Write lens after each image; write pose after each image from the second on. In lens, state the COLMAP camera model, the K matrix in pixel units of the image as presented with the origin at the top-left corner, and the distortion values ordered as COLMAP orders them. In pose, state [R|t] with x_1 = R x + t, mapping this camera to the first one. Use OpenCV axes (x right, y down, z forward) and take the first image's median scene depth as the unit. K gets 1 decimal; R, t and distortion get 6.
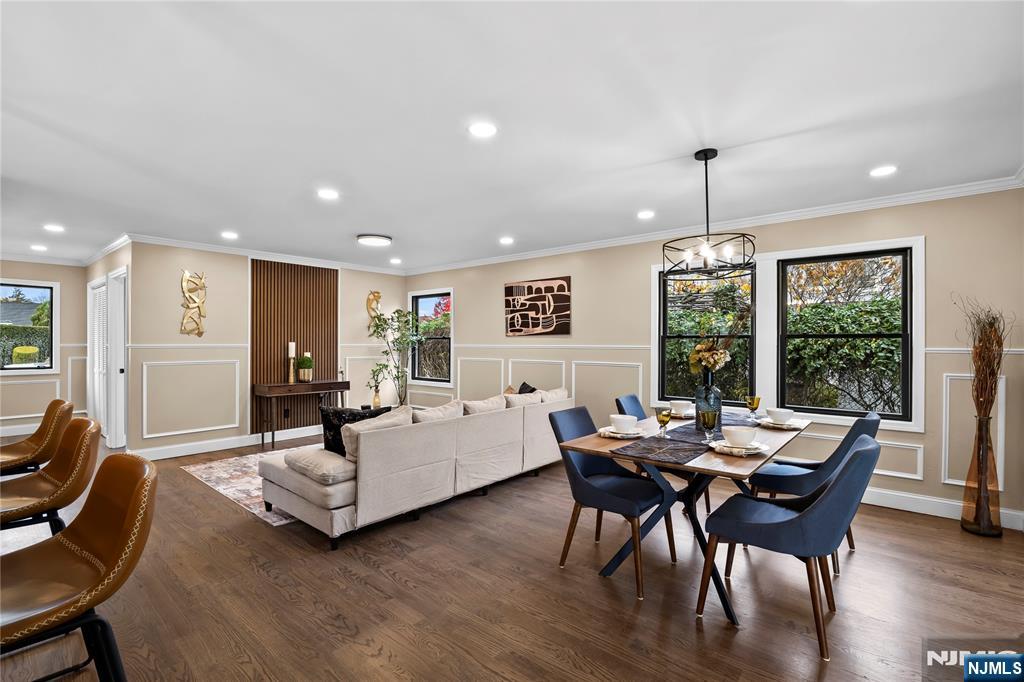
lens RADIAL K [[457.7, 0, 512.0], [0, 457.7, 341.0], [0, 0, 1]] dist [-0.002703, -0.000102]
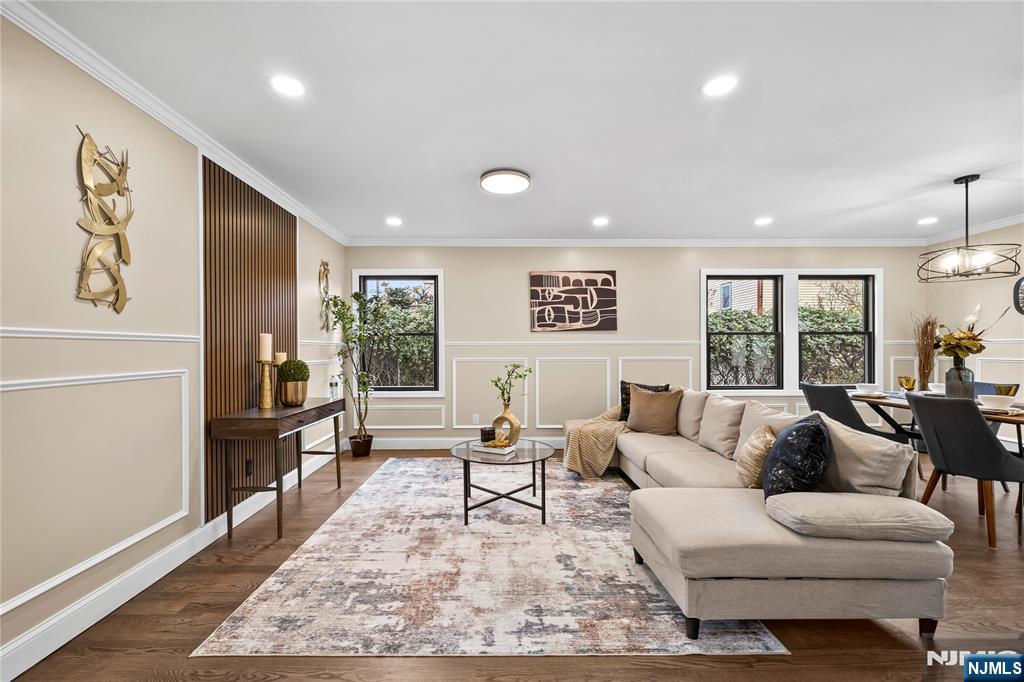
lens RADIAL K [[412.5, 0, 505.0], [0, 412.5, 345.7], [0, 0, 1]] dist [-0.000973, -0.000678]
pose [[0.761853, 0.000358, 0.647750, -0.593483], [0.003408, 0.999984, -0.004562, 0.020790], [-0.647741, 0.005683, 0.761840, 0.456982]]
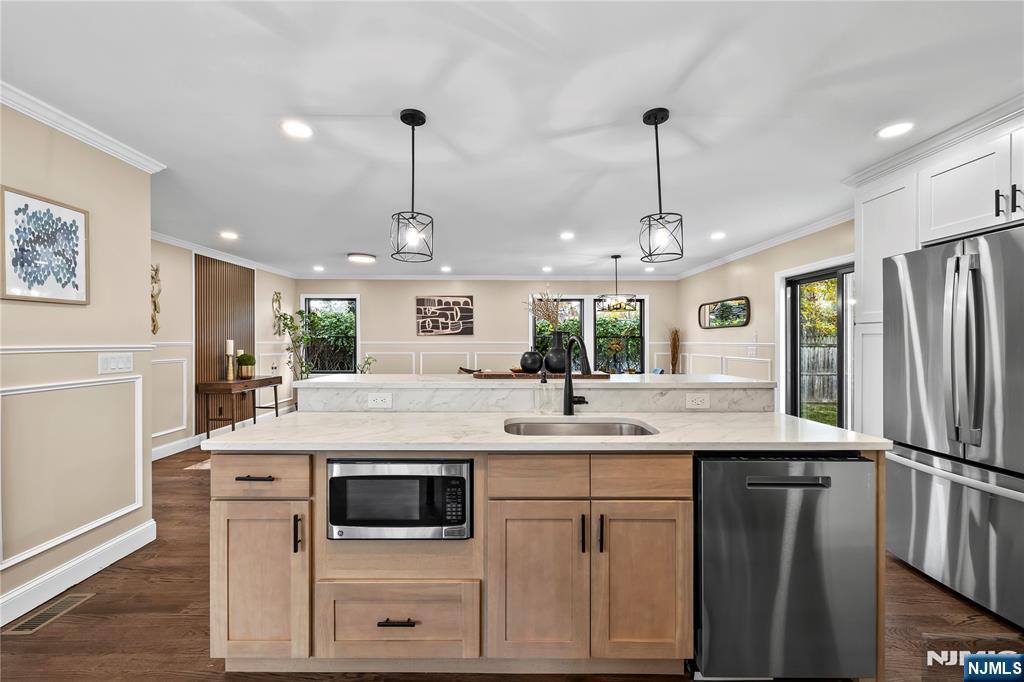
lens RADIAL K [[396.2, 0, 508.8], [0, 396.2, 337.7], [0, 0, 1]] dist [-0.000765, -0.000220]
pose [[0.765228, 0.003866, 0.643748, -0.585733], [-0.002183, 0.999992, -0.003411, -0.000595], [-0.643756, 0.001205, 0.765230, -0.063813]]
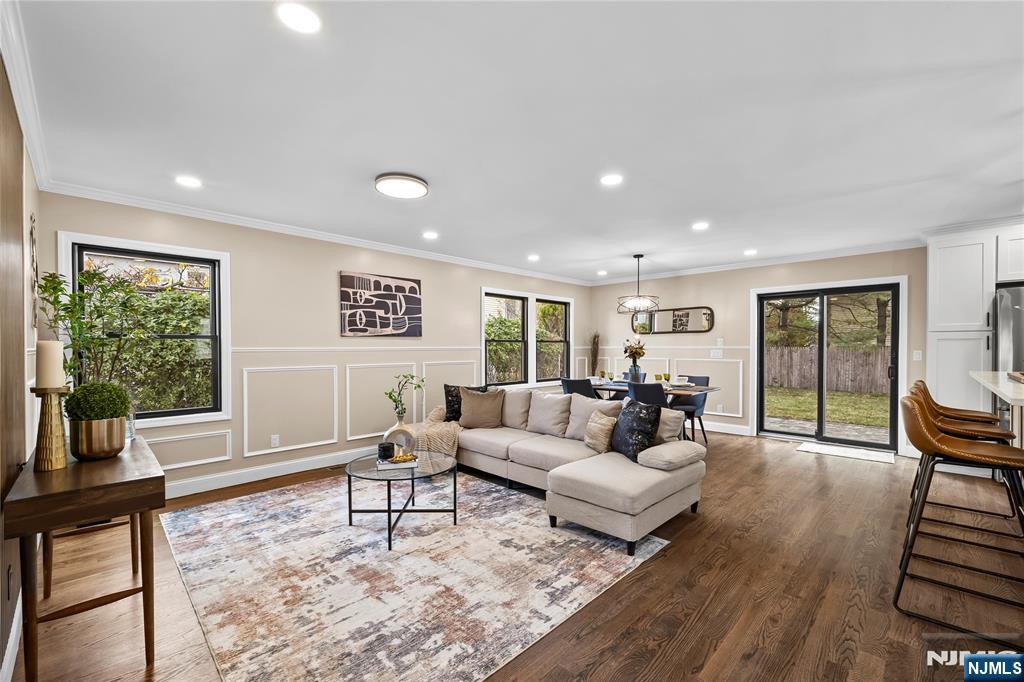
lens RADIAL K [[415.4, 0, 508.7], [0, 415.4, 344.5], [0, 0, 1]] dist [-0.002880, -0.000218]
pose [[0.097584, 0.002138, 0.995225, -0.748387], [-0.001147, 0.999997, -0.002035, 0.005111], [-0.995227, -0.000943, 0.097586, 0.673455]]
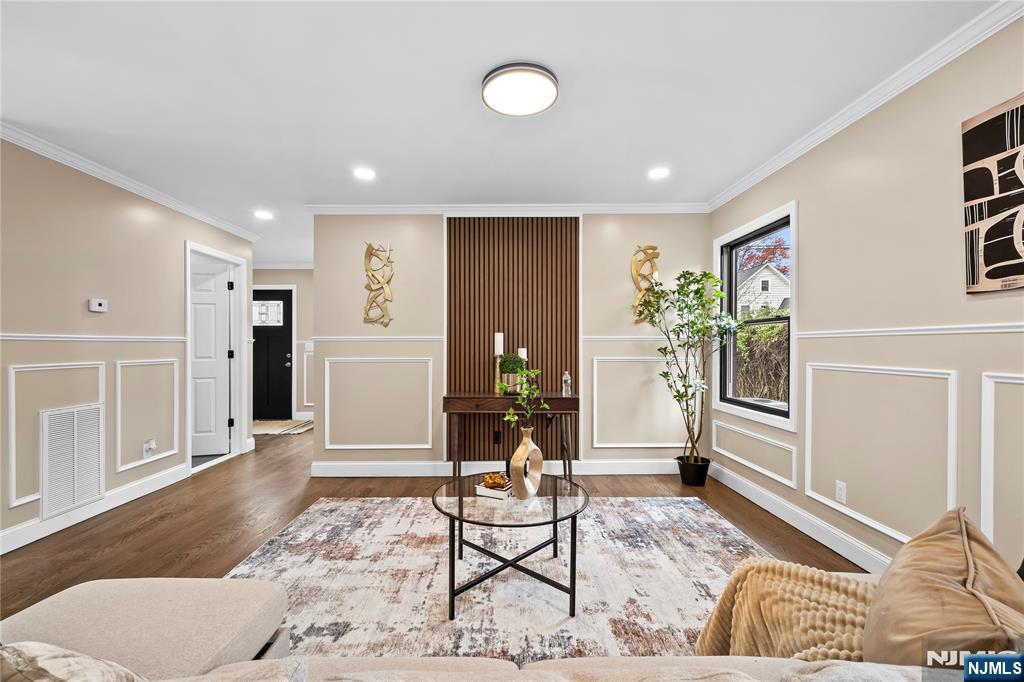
lens RADIAL K [[431.9, 0, 506.3], [0, 431.9, 345.8], [0, 0, 1]] dist [0.002225, 0.000039]
pose [[0.644422, -0.004508, -0.764656, 0.009035], [0.005036, 0.999986, -0.001651, 0.023419], [0.764653, -0.002787, 0.644436, 0.614783]]
